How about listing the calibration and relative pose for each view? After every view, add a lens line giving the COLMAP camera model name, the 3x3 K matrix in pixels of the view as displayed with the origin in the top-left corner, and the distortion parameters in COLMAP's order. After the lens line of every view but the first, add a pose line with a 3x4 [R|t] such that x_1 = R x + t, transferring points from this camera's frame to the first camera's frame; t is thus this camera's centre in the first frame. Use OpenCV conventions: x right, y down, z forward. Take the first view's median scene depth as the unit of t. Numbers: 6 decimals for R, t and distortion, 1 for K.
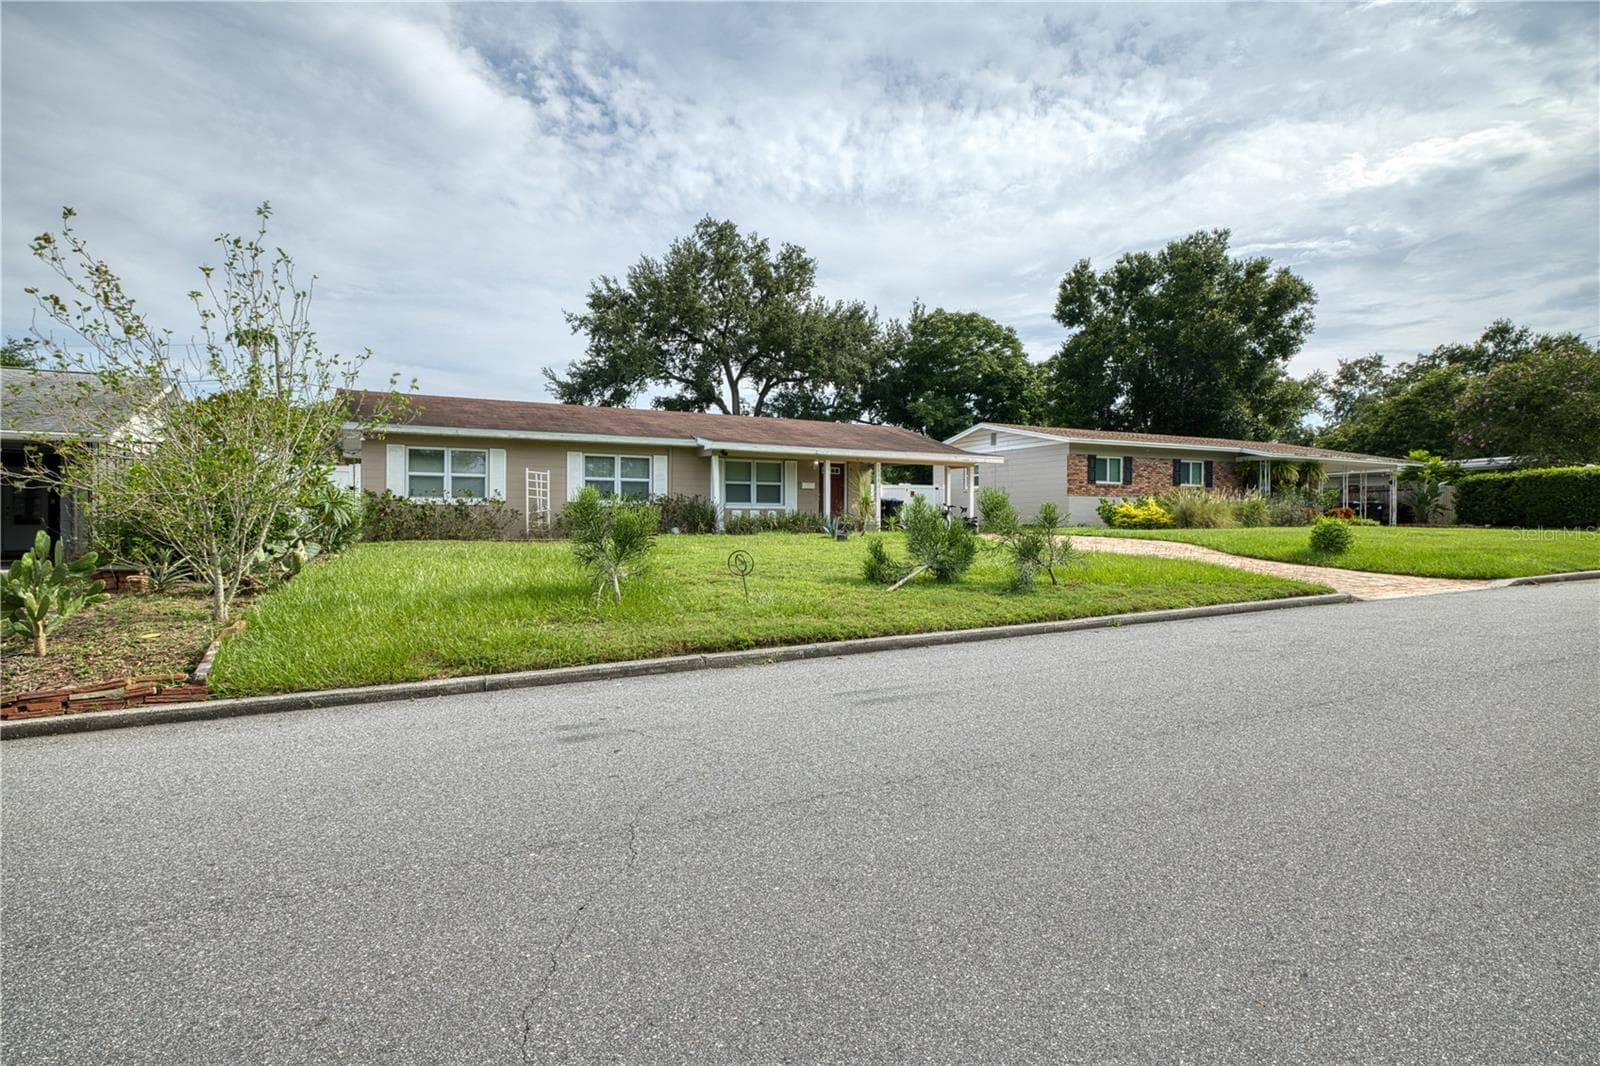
lens RADIAL K [[913.3, 0, 832.6], [0, 913.3, 527.6], [0, 0, 1]] dist [-0.054362, 0.001490]
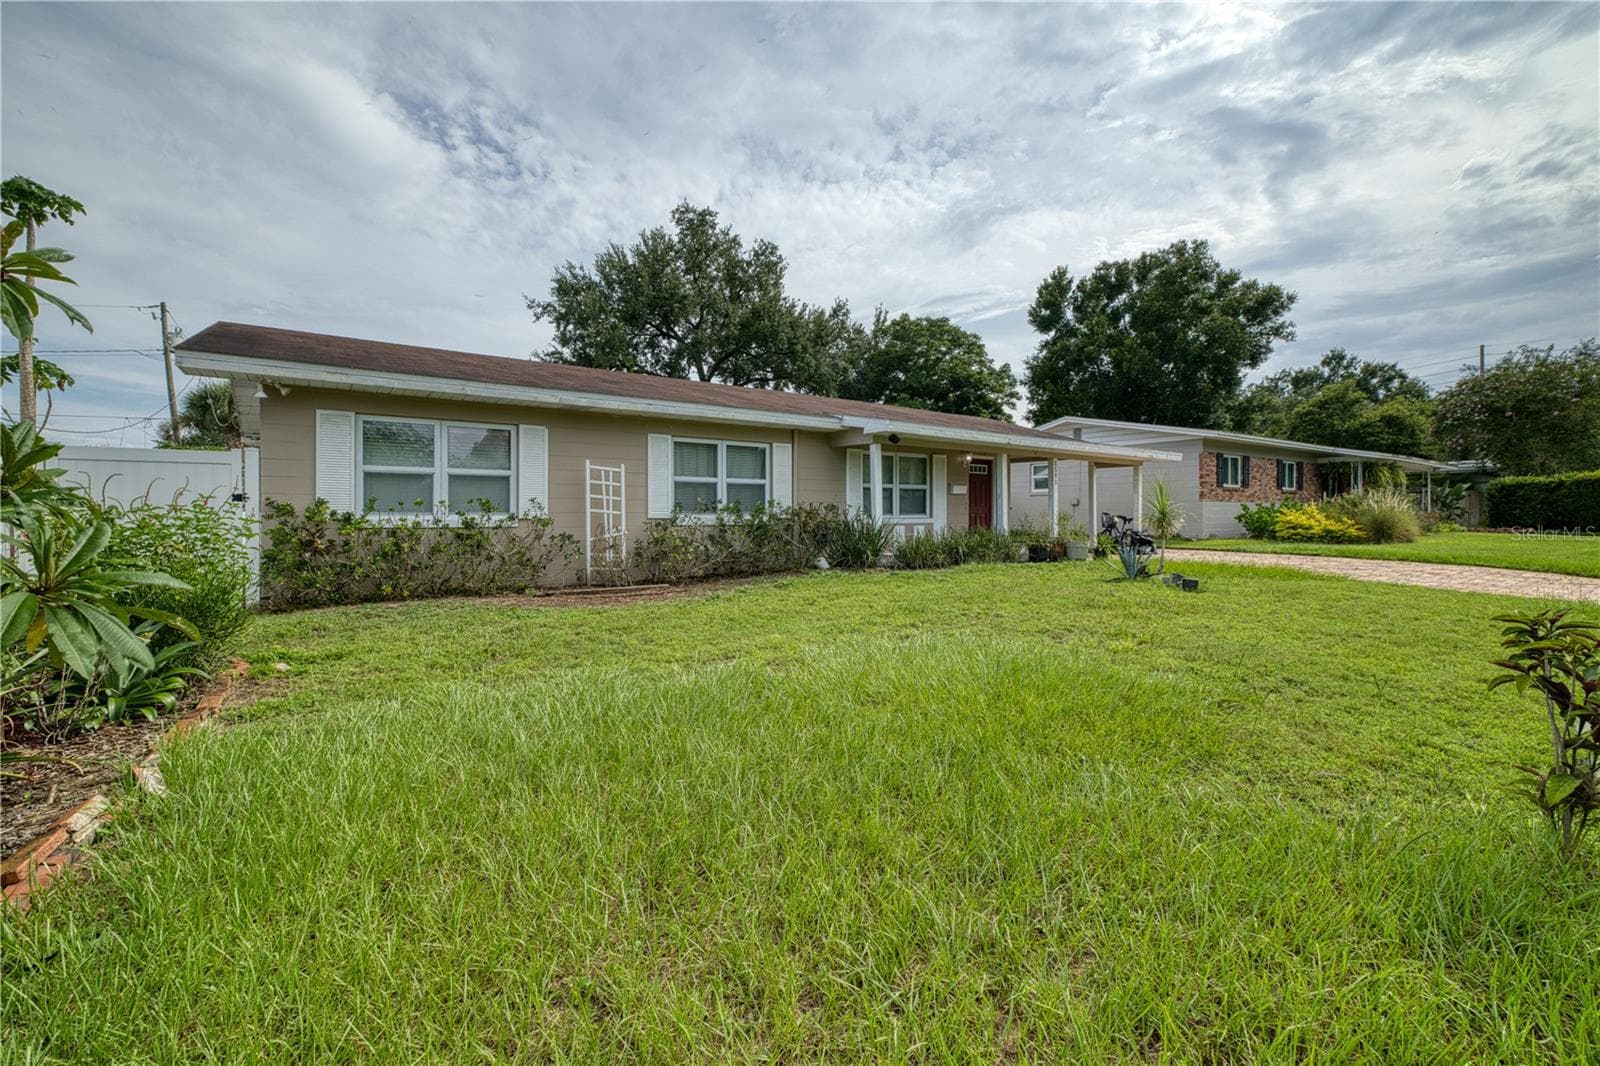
lens RADIAL K [[750.0, 0, 831.4], [0, 750.0, 528.9], [0, 0, 1]] dist [-0.050532, -0.000049]
pose [[0.986599, -0.010789, 0.162806, -0.111866], [0.009691, 0.999925, 0.007537, -0.010523], [-0.162875, -0.005859, 0.986629, 0.220115]]
